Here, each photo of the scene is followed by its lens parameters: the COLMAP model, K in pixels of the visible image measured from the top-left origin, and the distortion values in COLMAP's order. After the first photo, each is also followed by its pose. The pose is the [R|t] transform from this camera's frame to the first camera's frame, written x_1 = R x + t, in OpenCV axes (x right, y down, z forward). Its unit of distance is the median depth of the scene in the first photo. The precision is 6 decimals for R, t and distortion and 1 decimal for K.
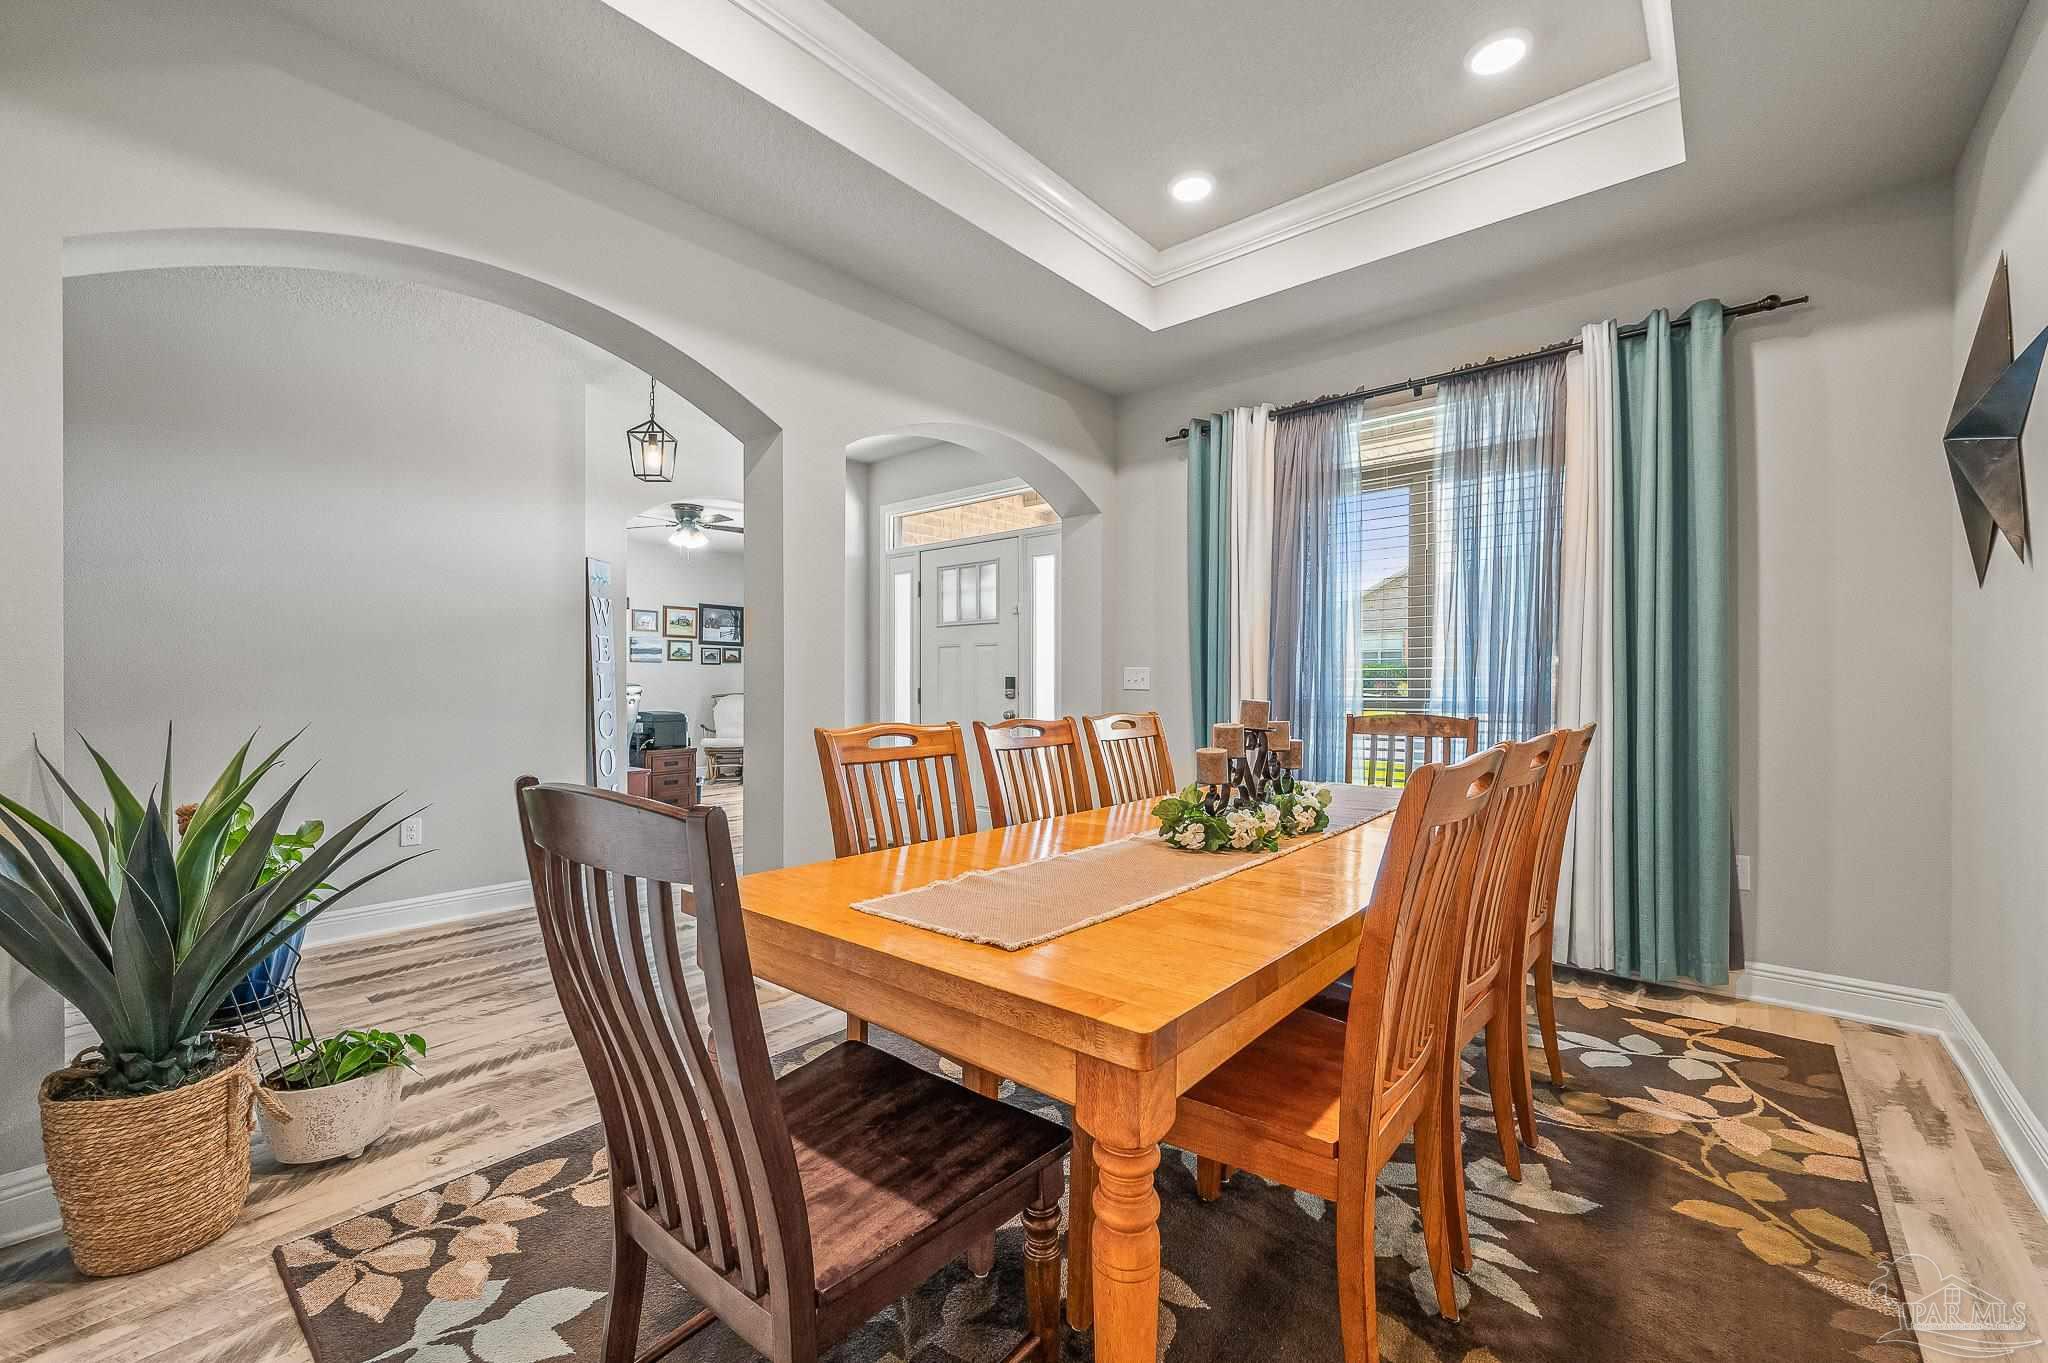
lens RADIAL K [[815.9, 0, 1019.7], [0, 815.9, 684.2], [0, 0, 1]] dist [0.002271, -0.001186]
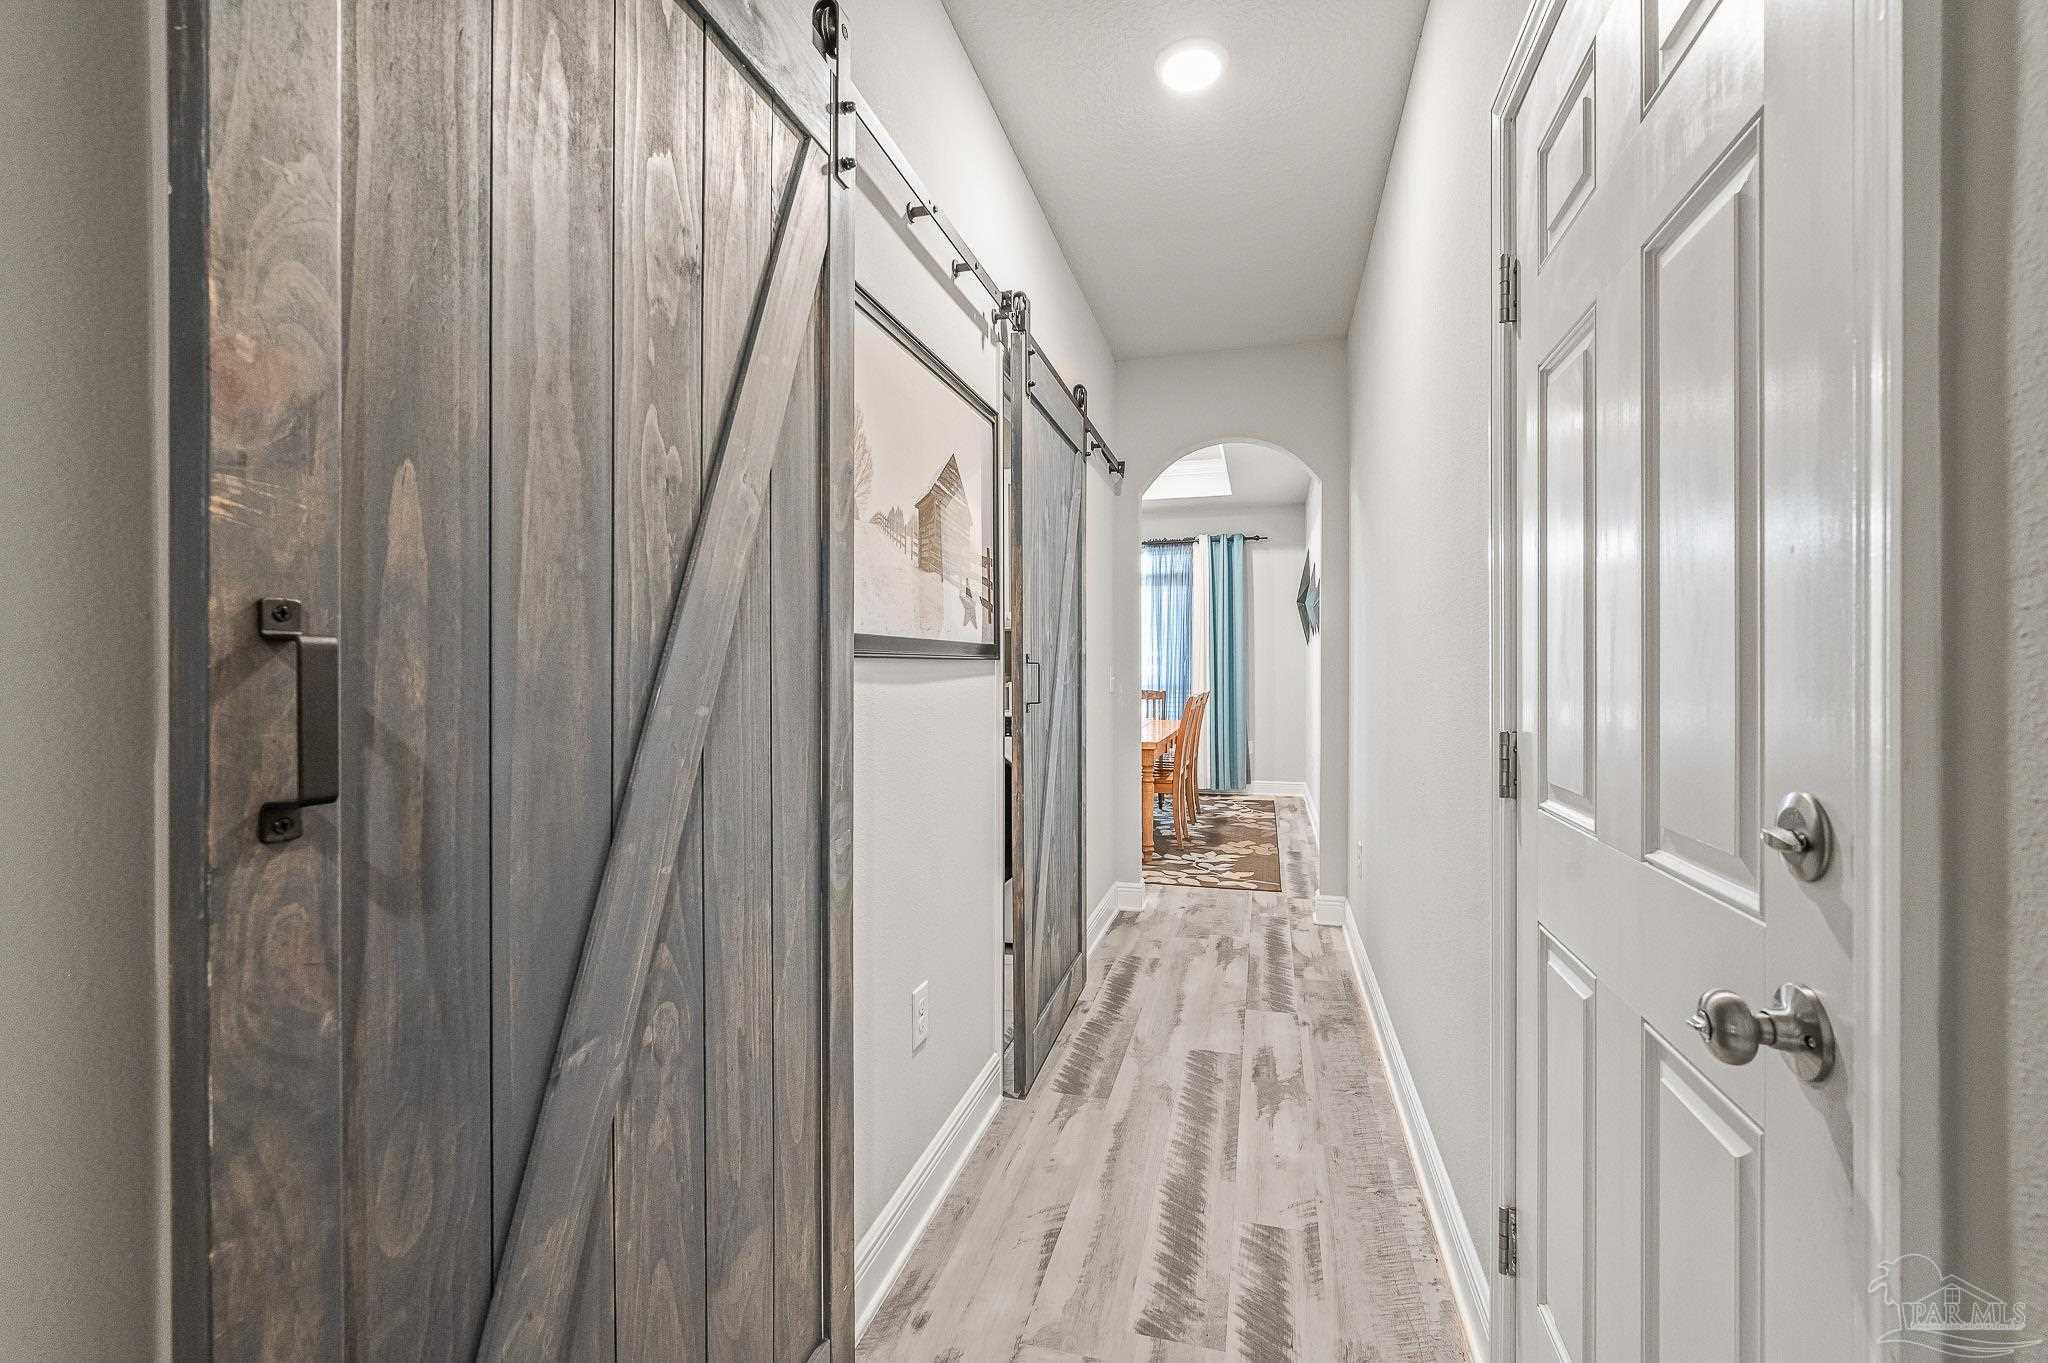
lens RADIAL K [[867.6, 0, 1028.6], [0, 867.6, 675.7], [0, 0, 1]] dist [0.003050, 0.000260]
pose [[0.897570, -0.001378, 0.440871, -0.368973], [0.003856, 0.999981, -0.004724, 0.002560], [-0.440856, 0.005940, 0.897558, -0.446767]]
